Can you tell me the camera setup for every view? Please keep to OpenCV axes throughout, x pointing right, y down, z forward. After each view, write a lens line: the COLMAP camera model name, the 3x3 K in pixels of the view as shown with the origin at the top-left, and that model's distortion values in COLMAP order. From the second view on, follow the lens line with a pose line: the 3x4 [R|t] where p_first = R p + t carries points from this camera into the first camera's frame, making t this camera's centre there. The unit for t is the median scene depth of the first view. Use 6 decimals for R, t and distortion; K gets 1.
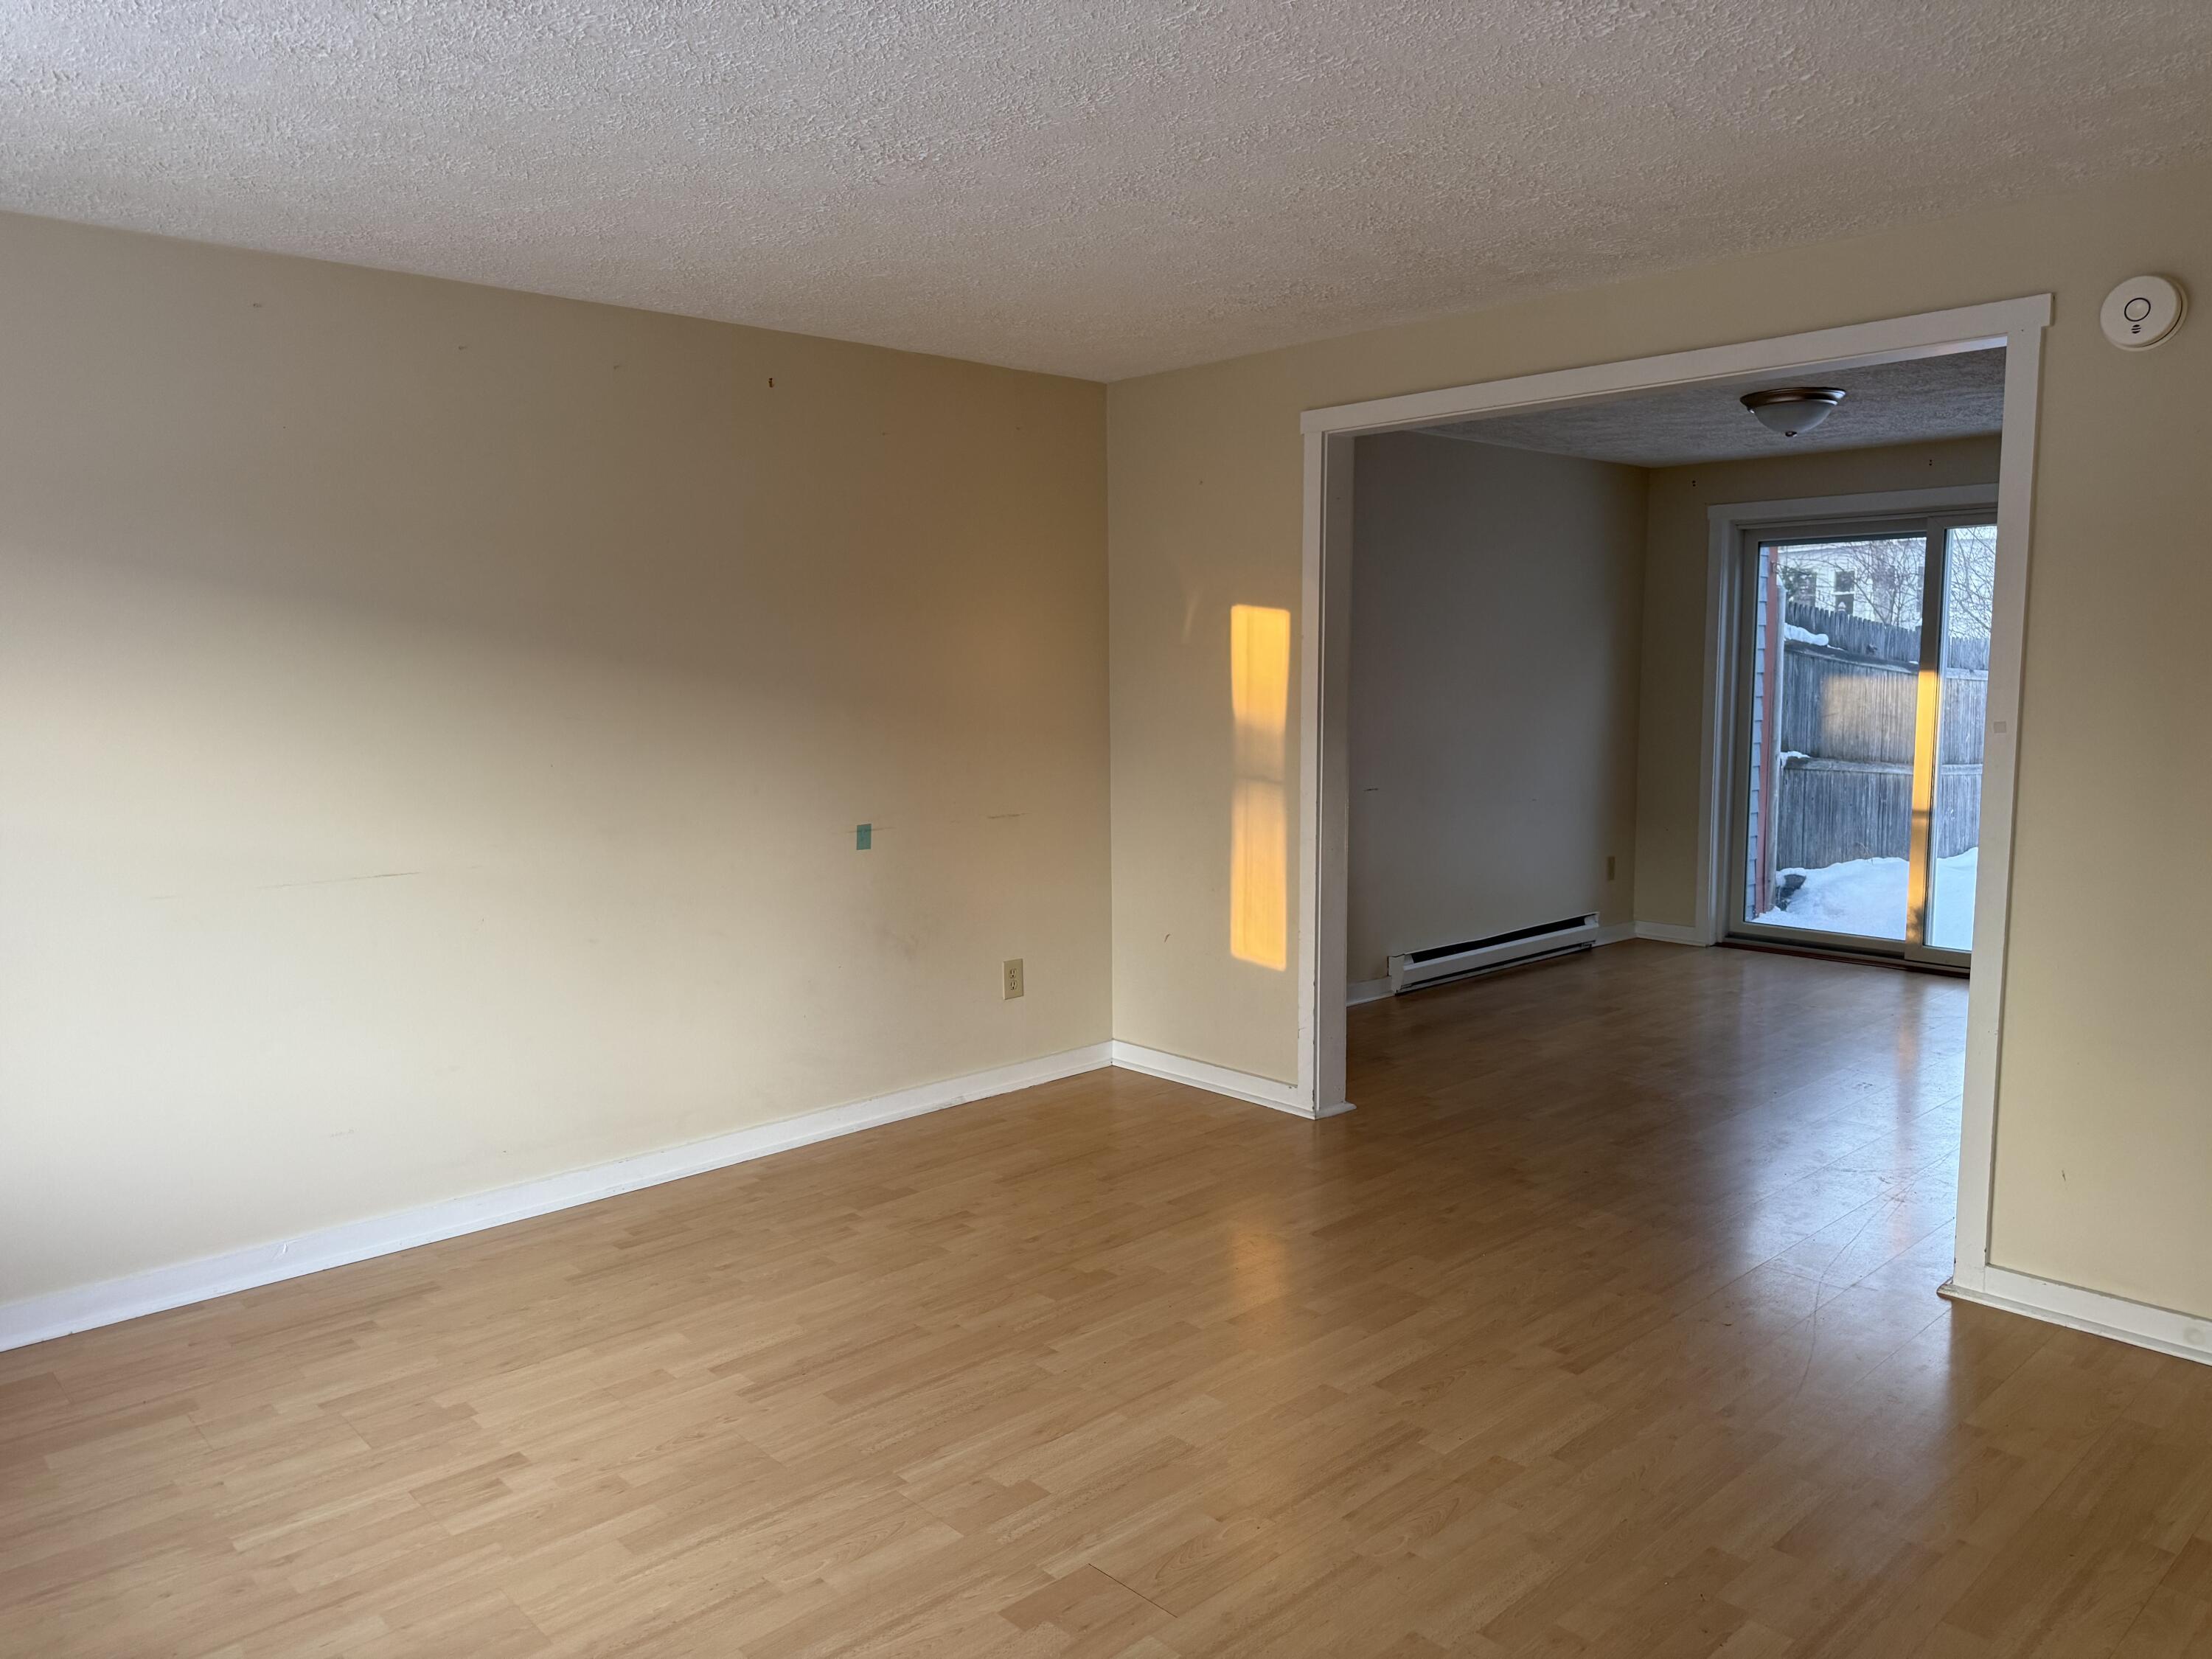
lens RADIAL K [[1563.0, 0, 1106.0], [0, 1563.0, 829.5], [0, 0, 1]] dist [0.027468, -0.032645]
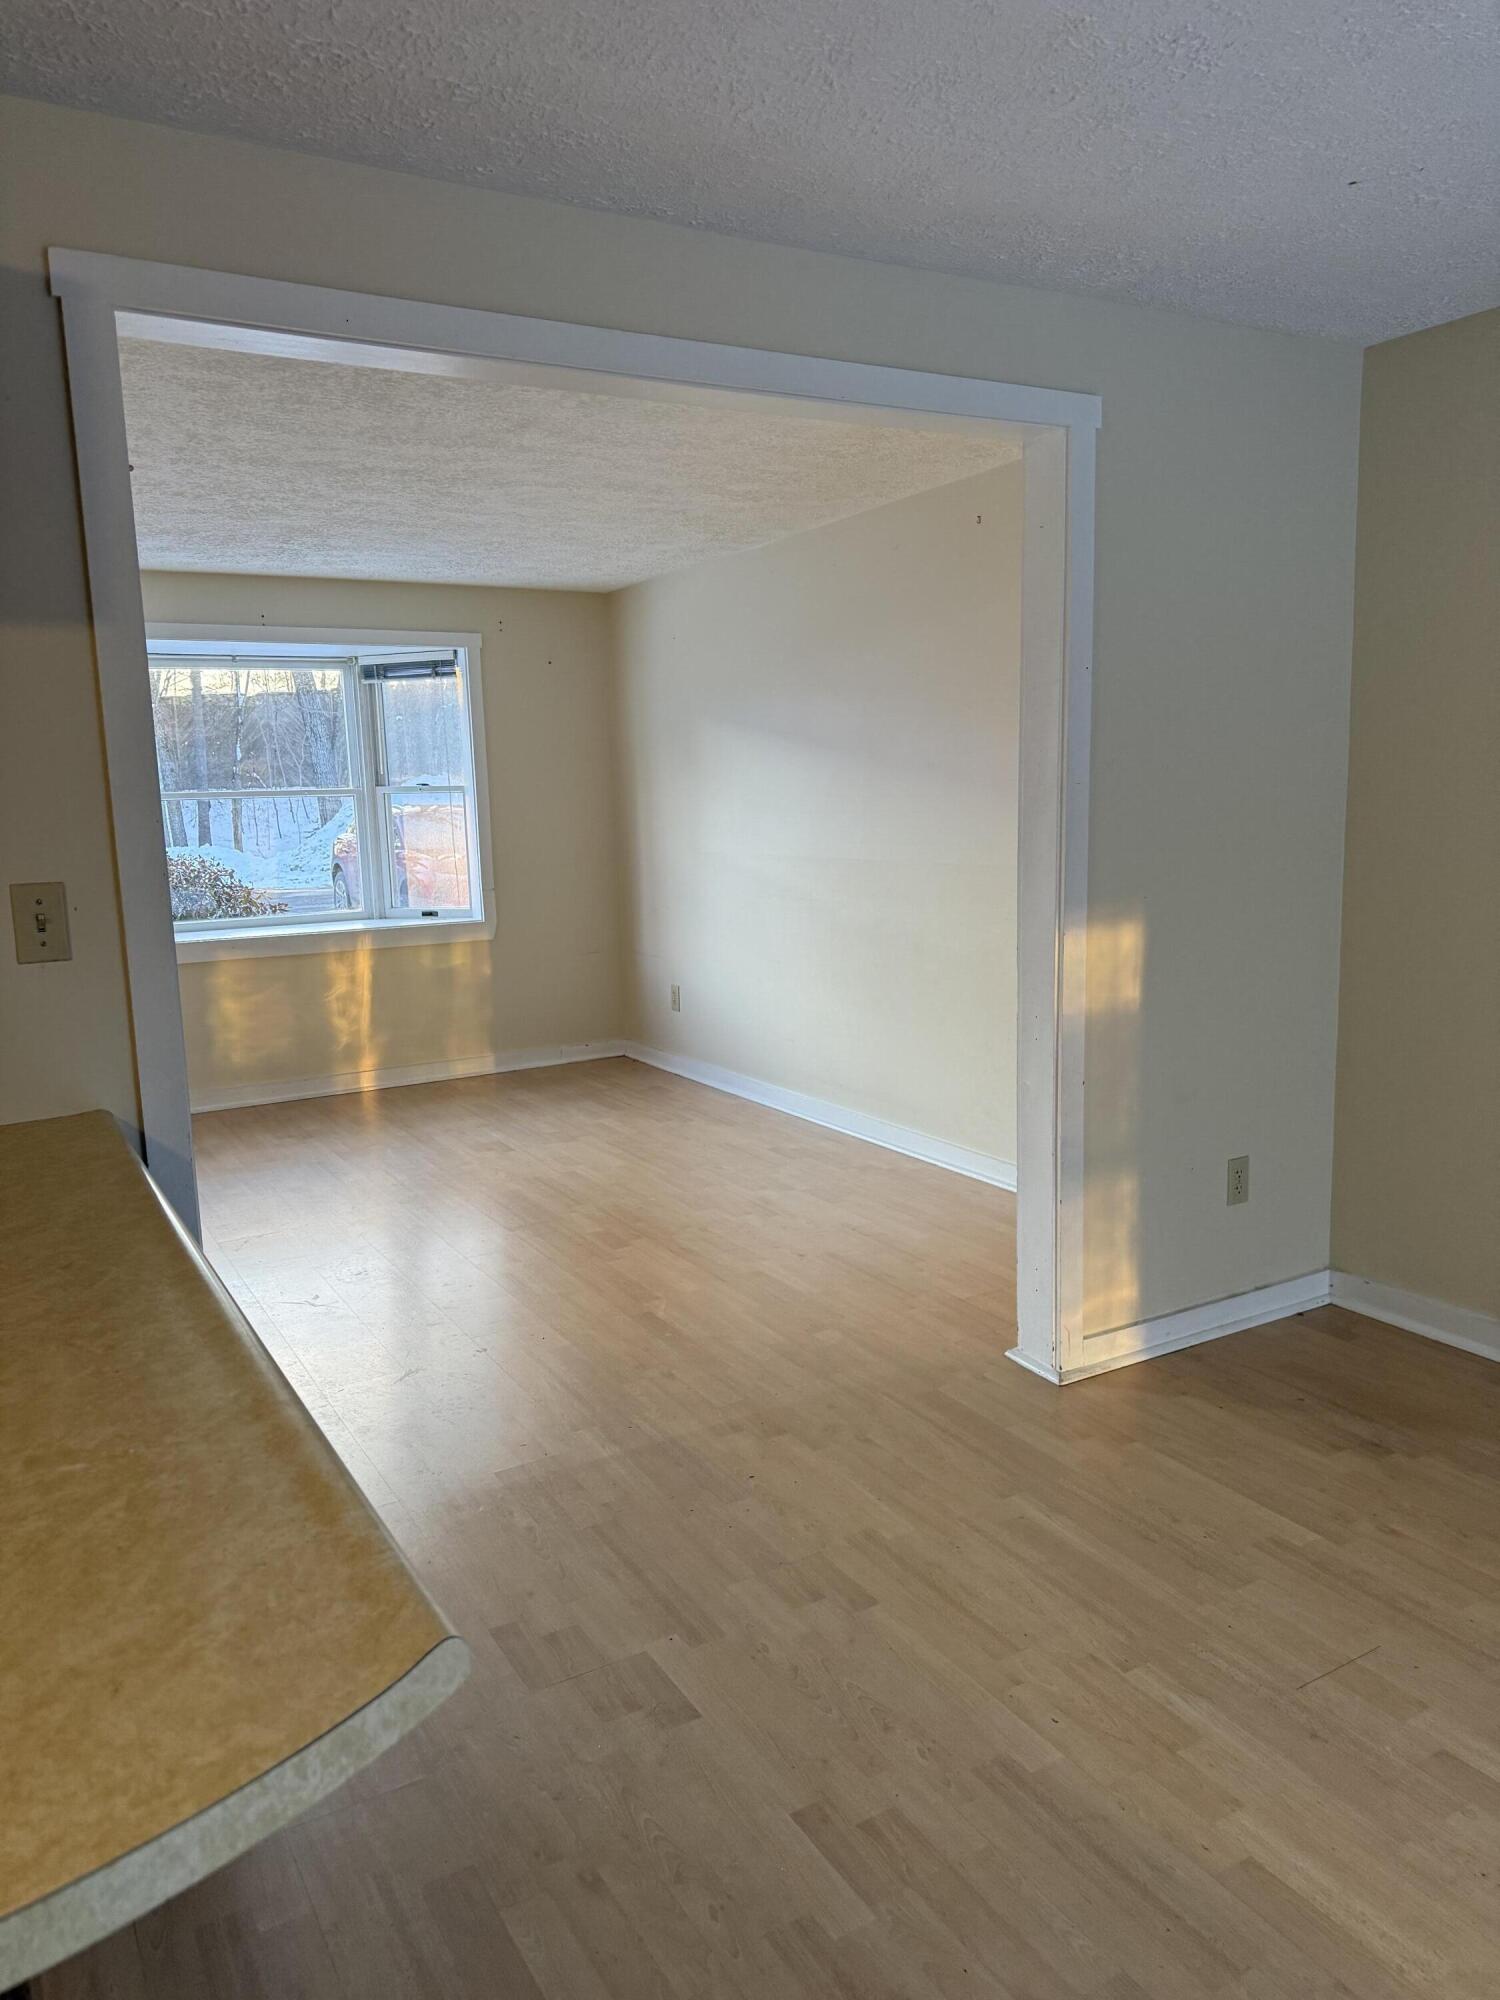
lens RADIAL K [[1413.2, 0, 750.0], [0, 1413.2, 1000.0], [0, 0, 1]] dist [0.027468, -0.032645]
pose [[-0.212914, 0.166101, -0.962849, 0.986595], [-0.084019, 0.978682, 0.187412, -0.133287], [0.973452, 0.120801, -0.194420, 1.201297]]
